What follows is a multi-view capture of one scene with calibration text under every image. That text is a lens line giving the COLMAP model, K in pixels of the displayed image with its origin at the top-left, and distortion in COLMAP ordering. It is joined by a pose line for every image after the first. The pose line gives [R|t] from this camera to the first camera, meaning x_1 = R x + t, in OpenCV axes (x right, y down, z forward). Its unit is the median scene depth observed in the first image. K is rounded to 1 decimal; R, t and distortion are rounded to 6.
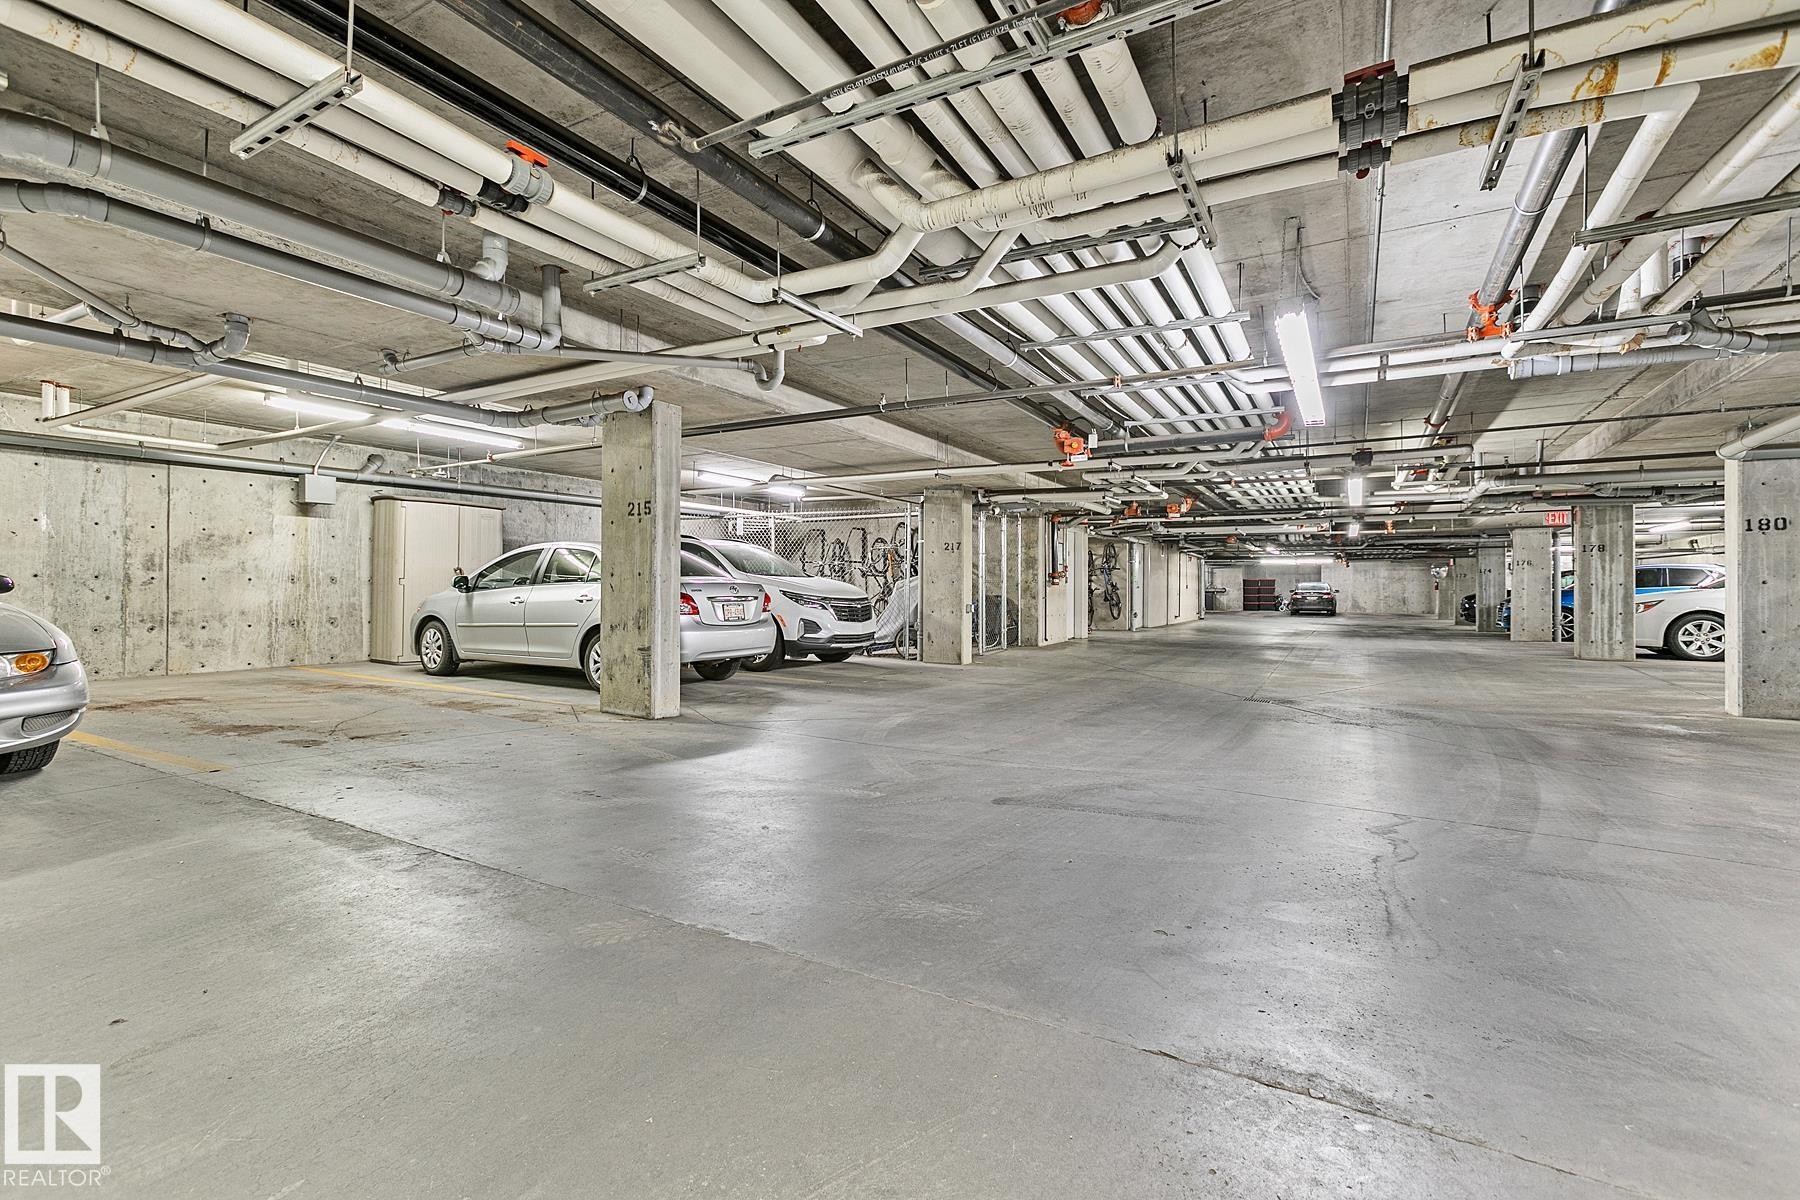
lens RADIAL K [[793.0, 0, 895.0], [0, 793.0, 585.4], [0, 0, 1]] dist [0.000406, 0.010482]
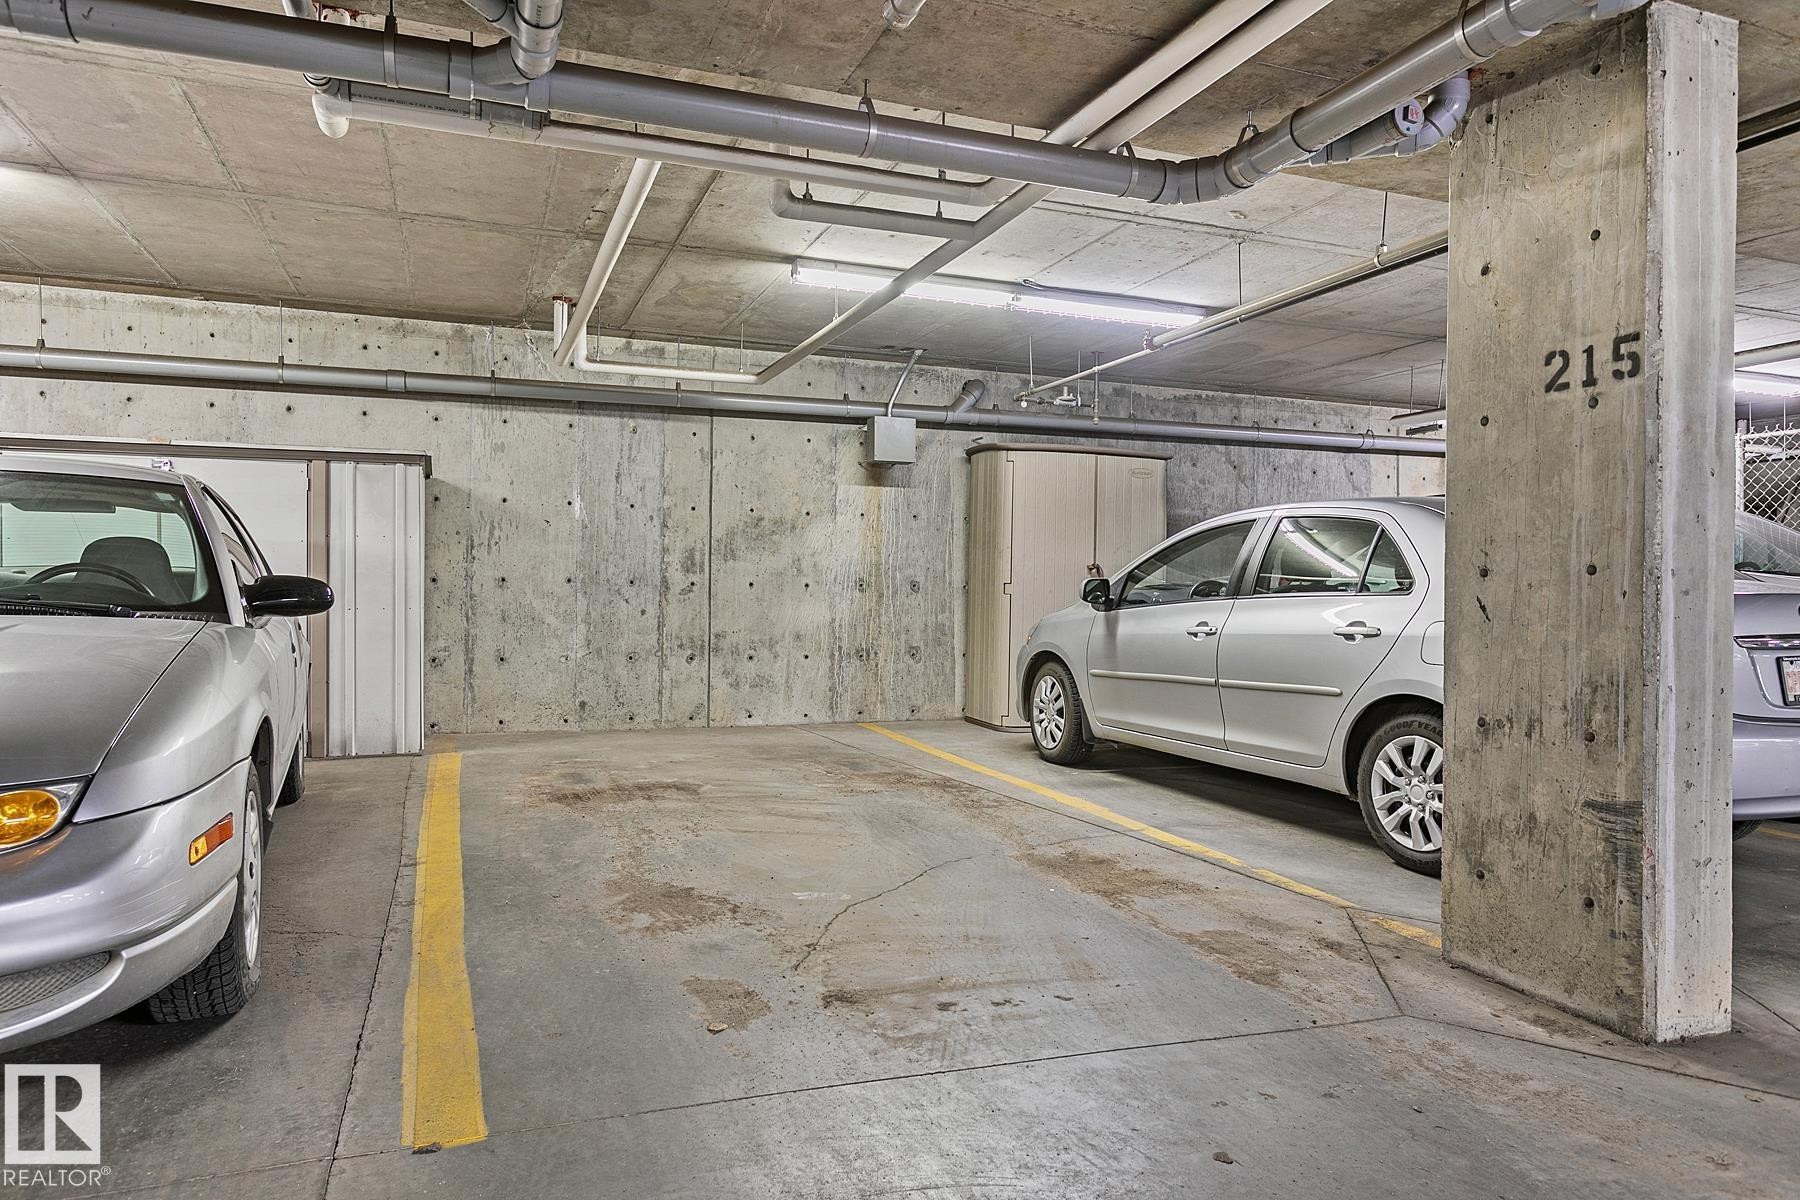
lens RADIAL K [[824.5, 0, 898.5], [0, 824.5, 586.9], [0, 0, 1]] dist [-0.036331, 0.026051]
pose [[0.731074, 0.001361, -0.682297, -0.287475], [-0.004151, 0.999988, -0.002453, -0.004809], [0.682285, 0.004625, 0.731071, 0.542618]]
